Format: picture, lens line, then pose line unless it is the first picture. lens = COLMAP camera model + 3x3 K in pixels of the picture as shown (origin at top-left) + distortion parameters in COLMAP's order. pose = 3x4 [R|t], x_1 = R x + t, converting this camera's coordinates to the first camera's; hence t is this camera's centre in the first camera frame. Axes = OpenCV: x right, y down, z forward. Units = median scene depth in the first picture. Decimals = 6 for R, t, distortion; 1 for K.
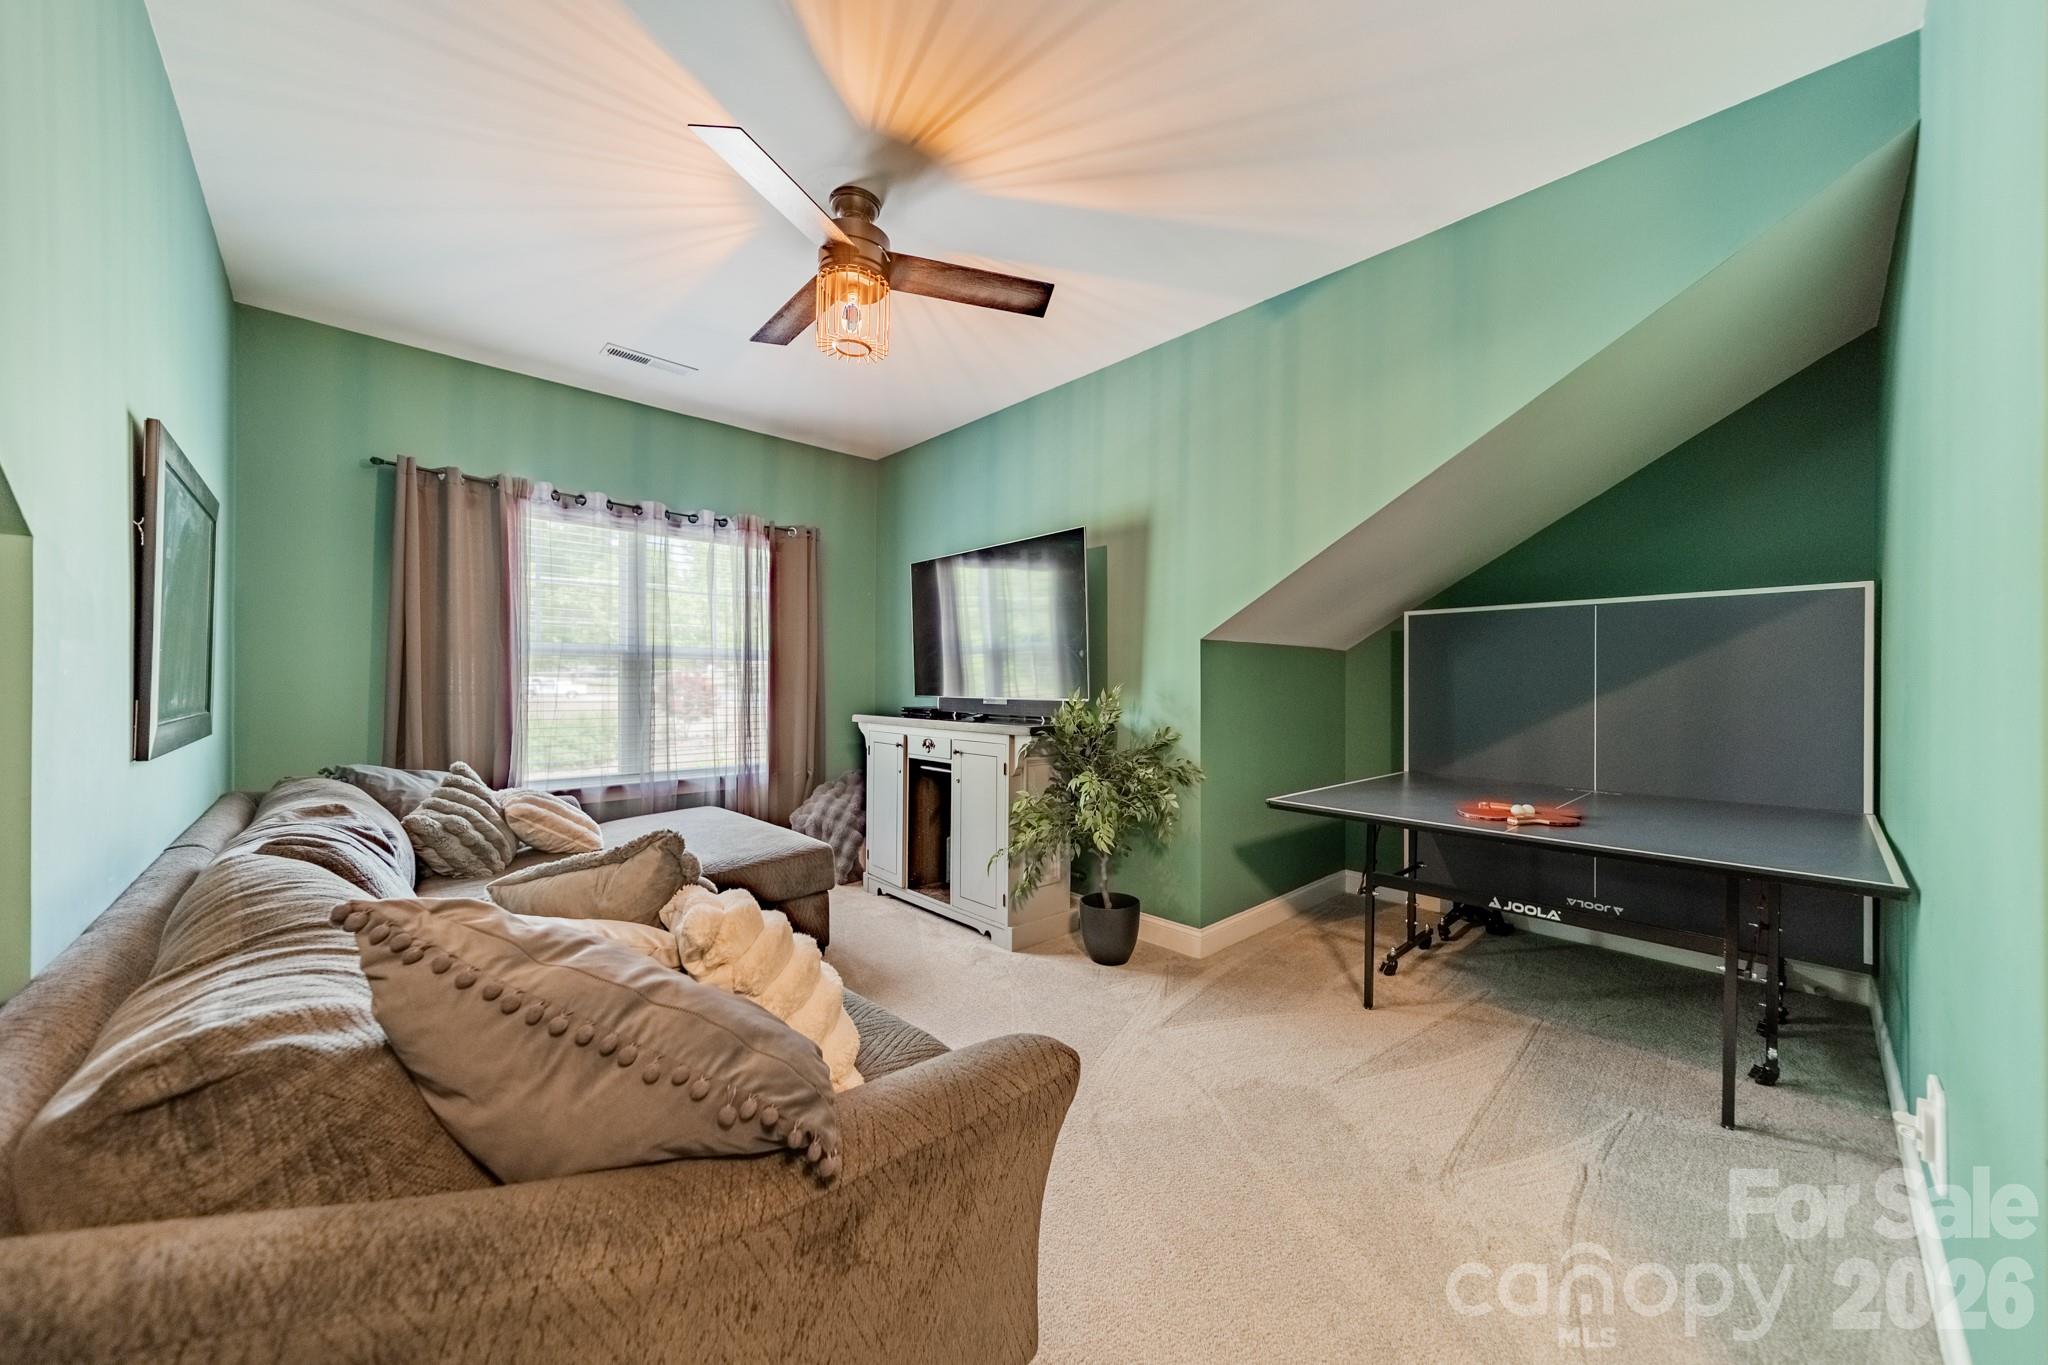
lens RADIAL K [[726.1, 0, 1029.0], [0, 726.1, 680.0], [0, 0, 1]] dist [0.003546, -0.000074]
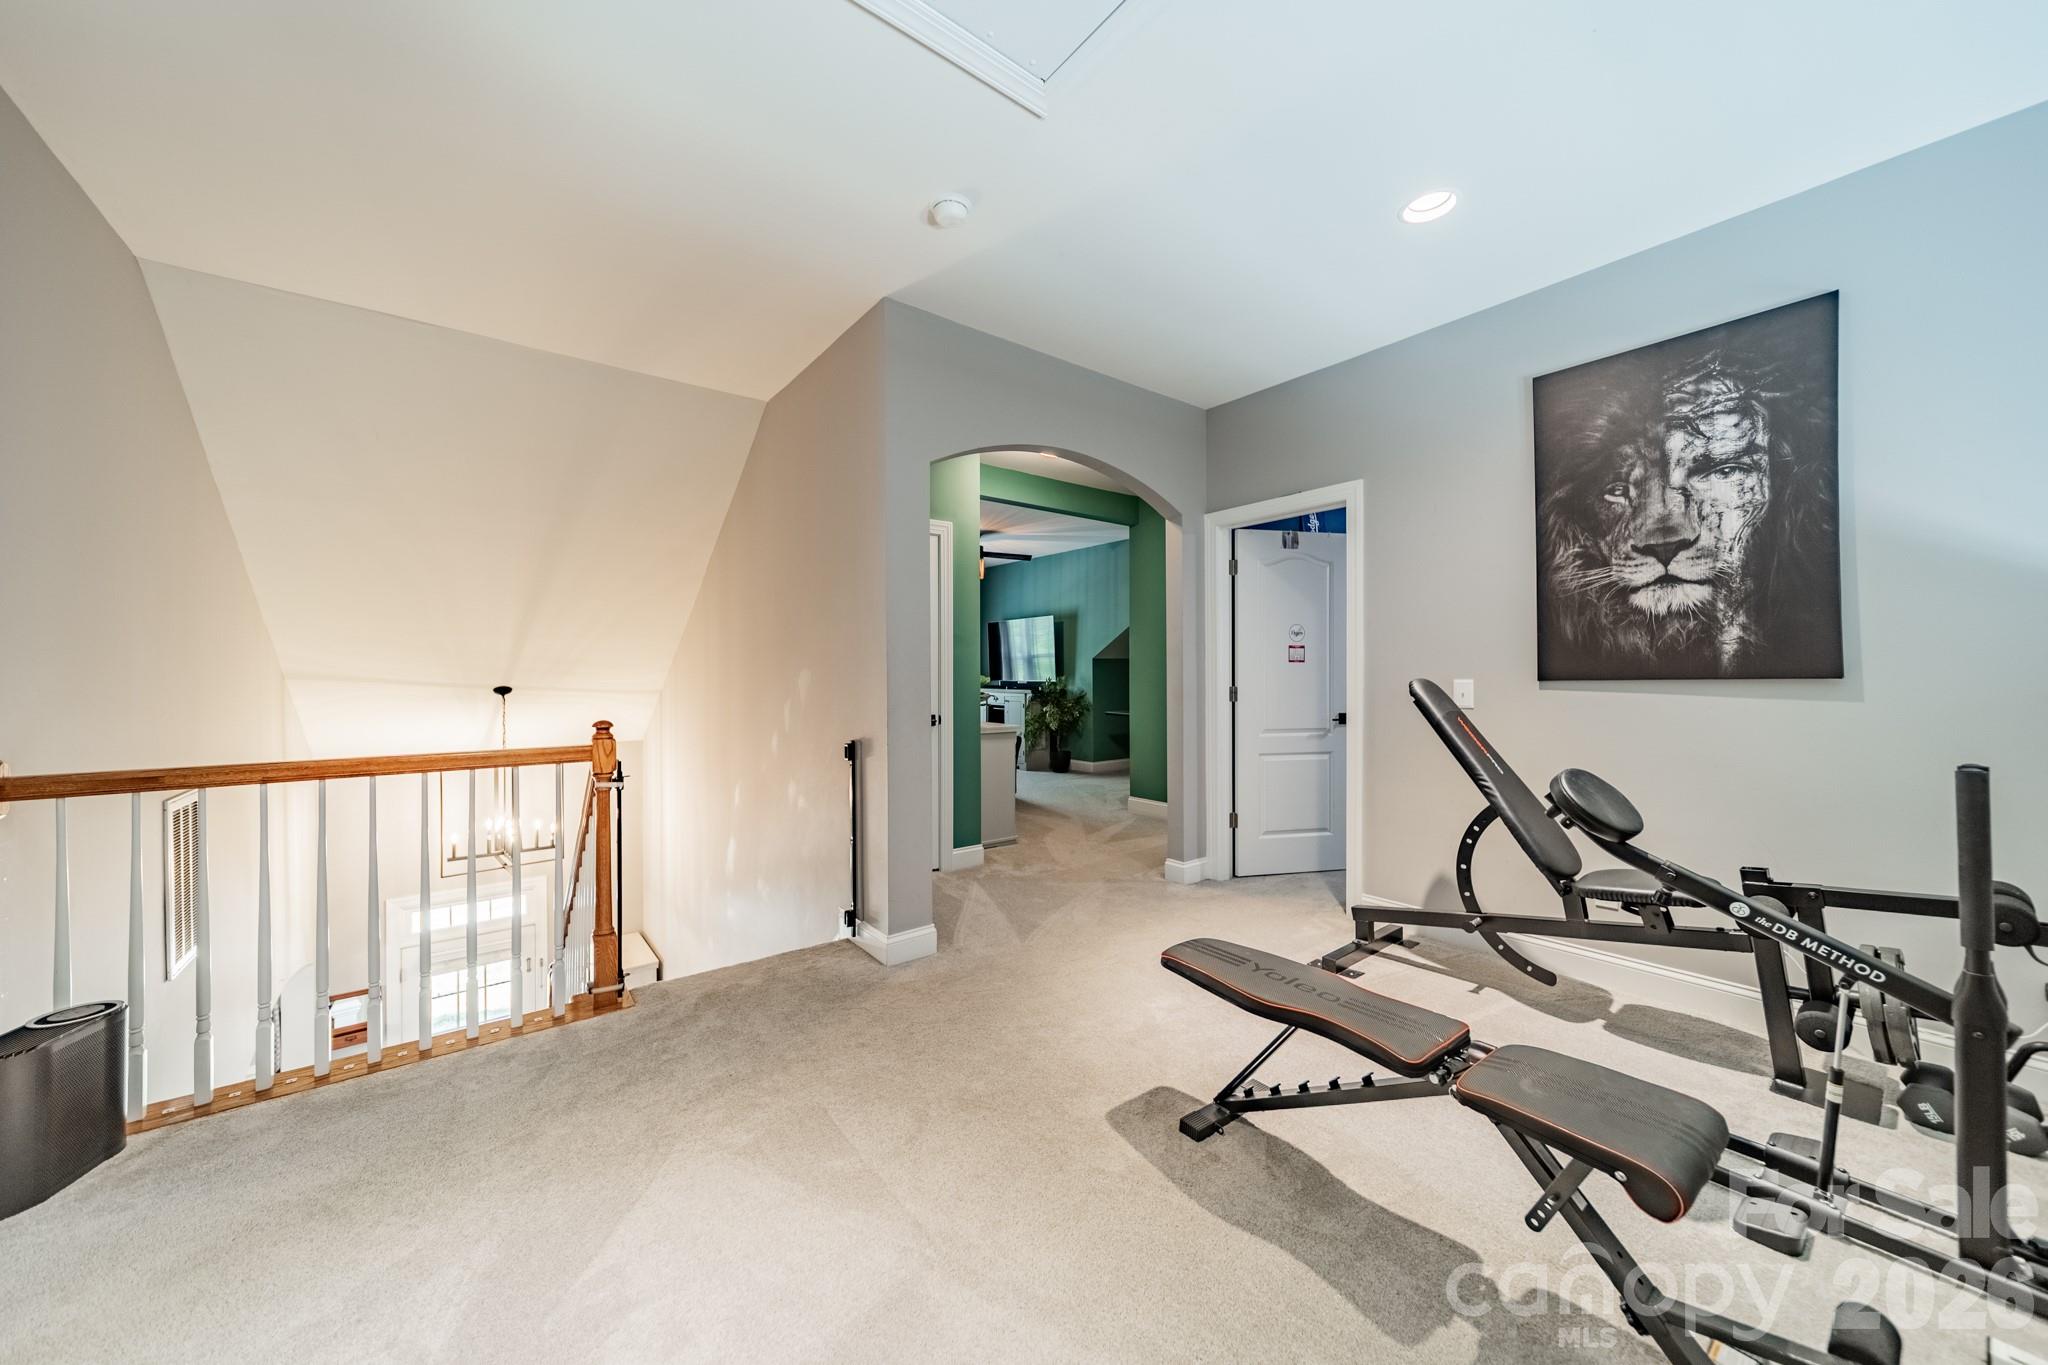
lens RADIAL K [[726.1, 0, 1029.0], [0, 726.1, 680.0], [0, 0, 1]] dist [0.003546, -0.000074]
pose [[0.995720, -0.006390, -0.092201, 0.235671], [0.007413, 0.999915, 0.010762, -0.005278], [0.092124, -0.011399, 0.995682, -1.693383]]
